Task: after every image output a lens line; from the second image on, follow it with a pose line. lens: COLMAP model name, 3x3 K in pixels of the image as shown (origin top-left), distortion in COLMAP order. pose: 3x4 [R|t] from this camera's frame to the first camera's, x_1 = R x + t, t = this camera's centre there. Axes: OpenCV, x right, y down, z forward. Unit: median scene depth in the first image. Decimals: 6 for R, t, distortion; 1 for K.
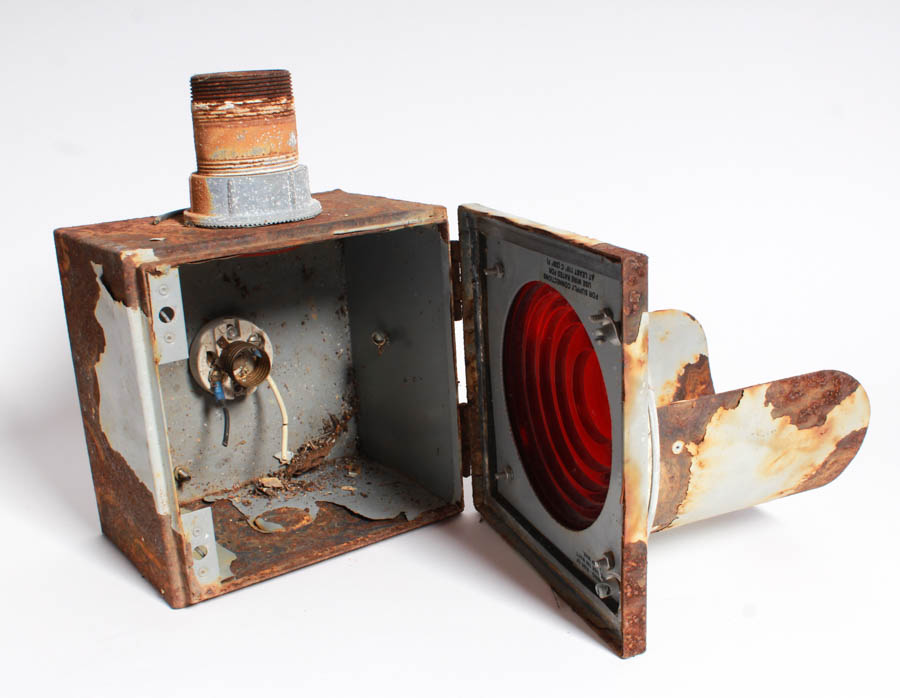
lens RADIAL K [[1032.4, 0, 450.1], [0, 1032.4, 384.3], [0, 0, 1]] dist [-0.090970, -0.002258]
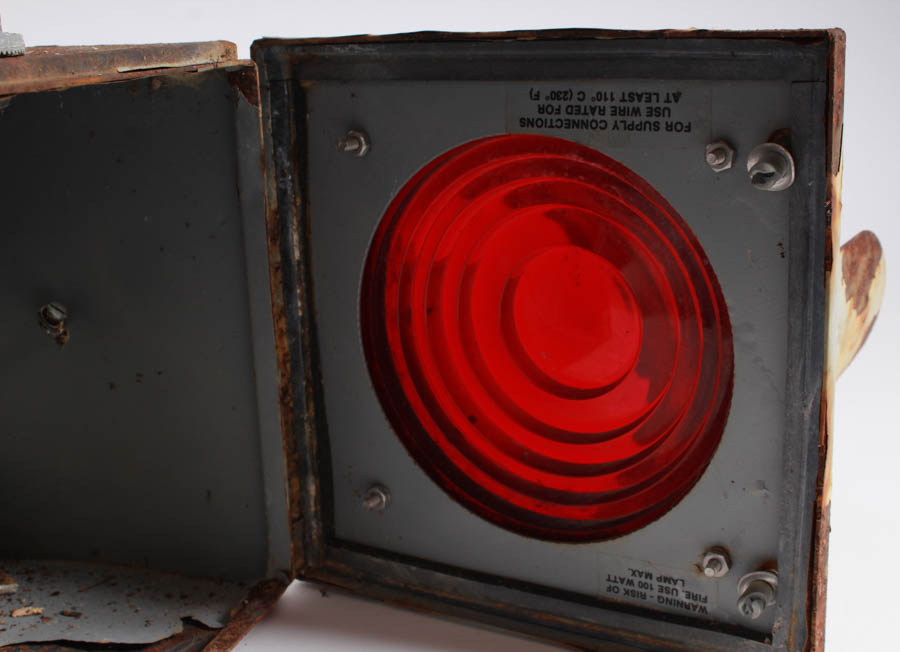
lens RADIAL K [[1301.4, 0, 450.1], [0, 1301.4, 347.0], [0, 0, 1]] dist [-0.019553, -0.004414]
pose [[0.779209, -0.136284, 0.611768, -0.404658], [0.185185, 0.982557, -0.016986, 0.026511], [-0.598782, 0.126526, 0.790854, 0.434332]]
